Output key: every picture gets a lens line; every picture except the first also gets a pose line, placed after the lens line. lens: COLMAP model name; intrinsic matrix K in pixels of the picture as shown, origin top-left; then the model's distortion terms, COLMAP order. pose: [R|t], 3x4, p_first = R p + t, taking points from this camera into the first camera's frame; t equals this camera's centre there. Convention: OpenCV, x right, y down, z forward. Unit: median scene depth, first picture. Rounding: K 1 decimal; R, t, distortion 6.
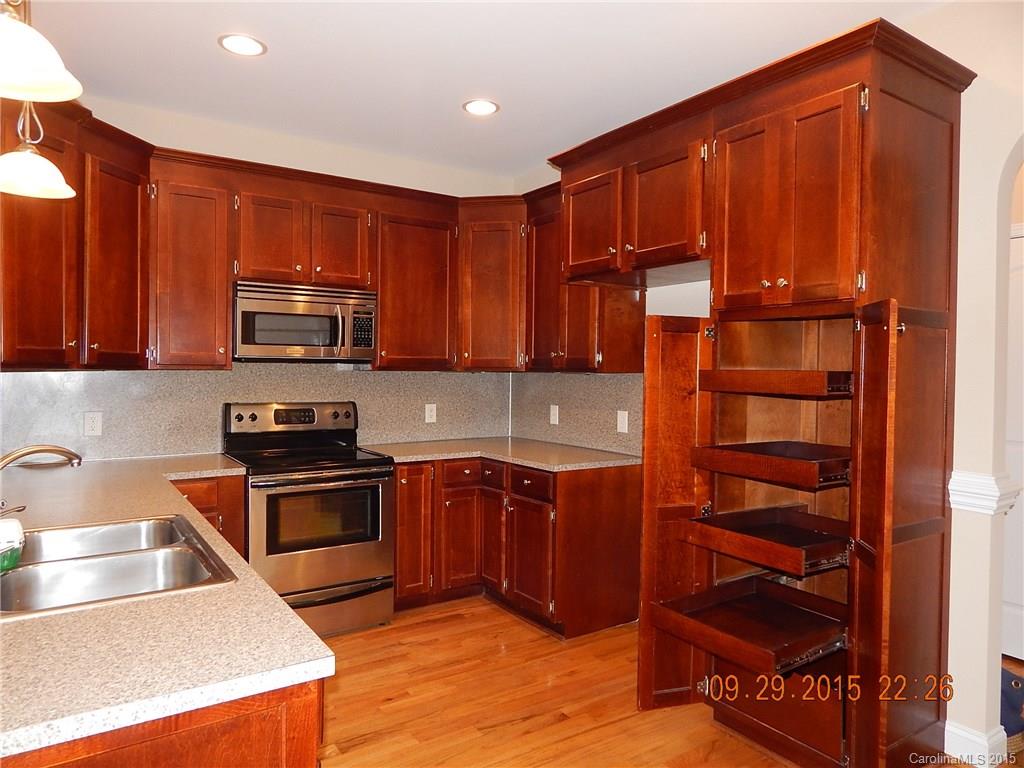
lens RADIAL K [[671.4, 0, 515.1], [0, 671.4, 379.0], [0, 0, 1]] dist [0.000516, -0.002734]
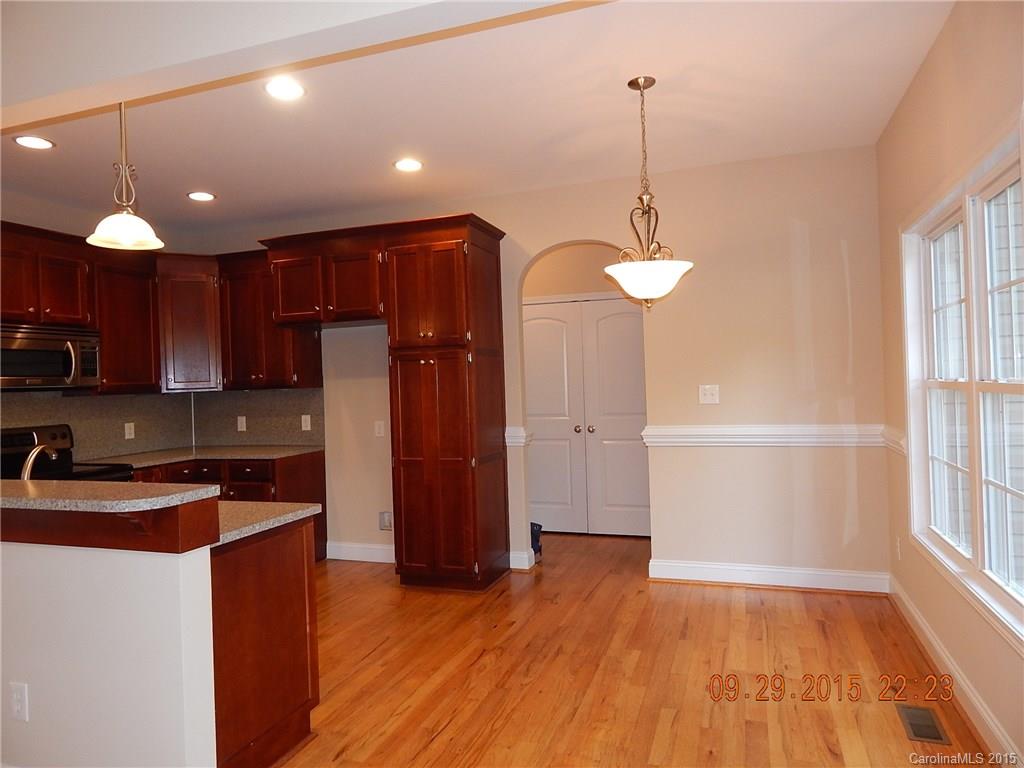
lens RADIAL K [[671.4, 0, 515.1], [0, 671.4, 379.0], [0, 0, 1]] dist [0.000516, -0.002734]
pose [[0.796736, -0.036095, 0.603249, -0.398591], [0.051979, 0.998609, -0.008899, 0.008329], [-0.602088, 0.038446, 0.797503, -0.466943]]
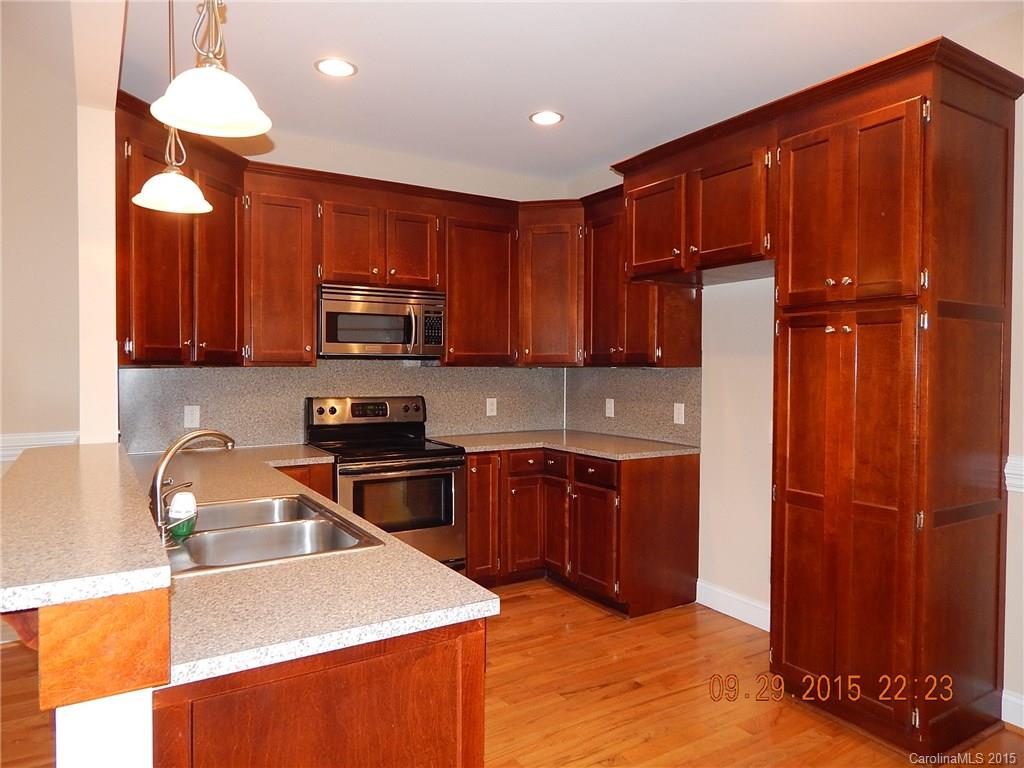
lens RADIAL K [[671.4, 0, 515.1], [0, 671.4, 379.0], [0, 0, 1]] dist [0.000516, -0.002734]
pose [[0.999278, -0.005416, -0.037607, -0.066442], [0.005541, 0.999980, 0.003206, 0.005411], [0.037589, -0.003412, 0.999287, -0.069025]]
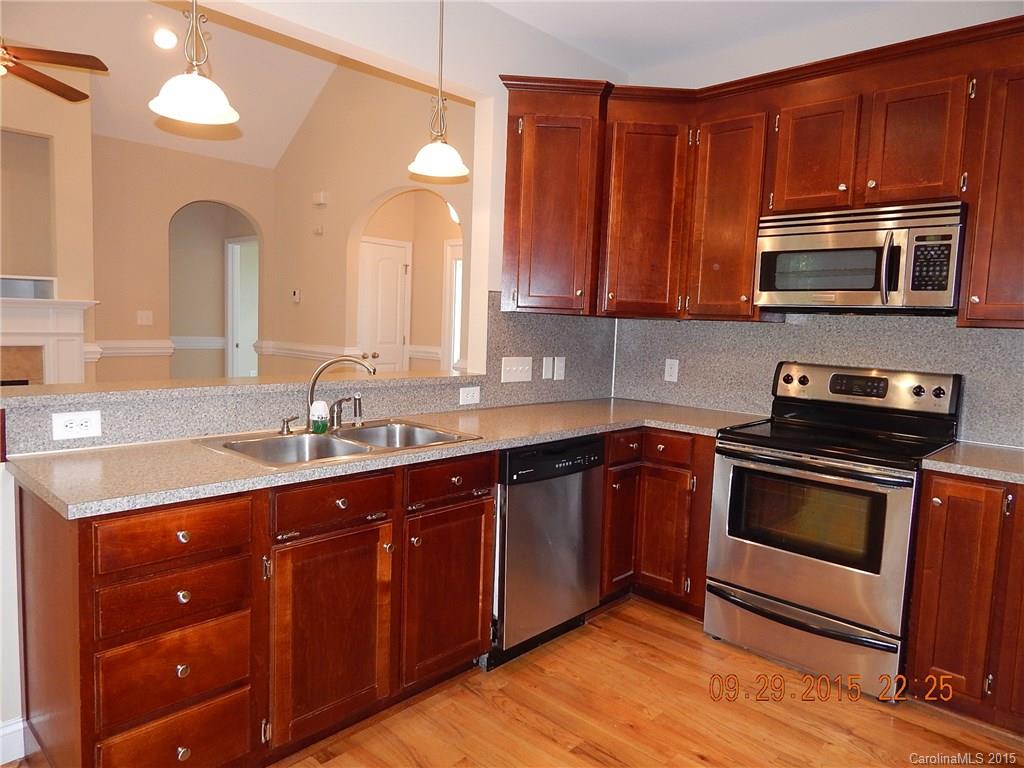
lens RADIAL K [[671.4, 0, 515.1], [0, 671.4, 379.0], [0, 0, 1]] dist [0.000516, -0.002734]
pose [[0.220456, 0.082951, -0.971863, 0.386503], [-0.050915, 0.995998, 0.073461, 0.014035], [0.974067, 0.033288, 0.223797, 0.527329]]
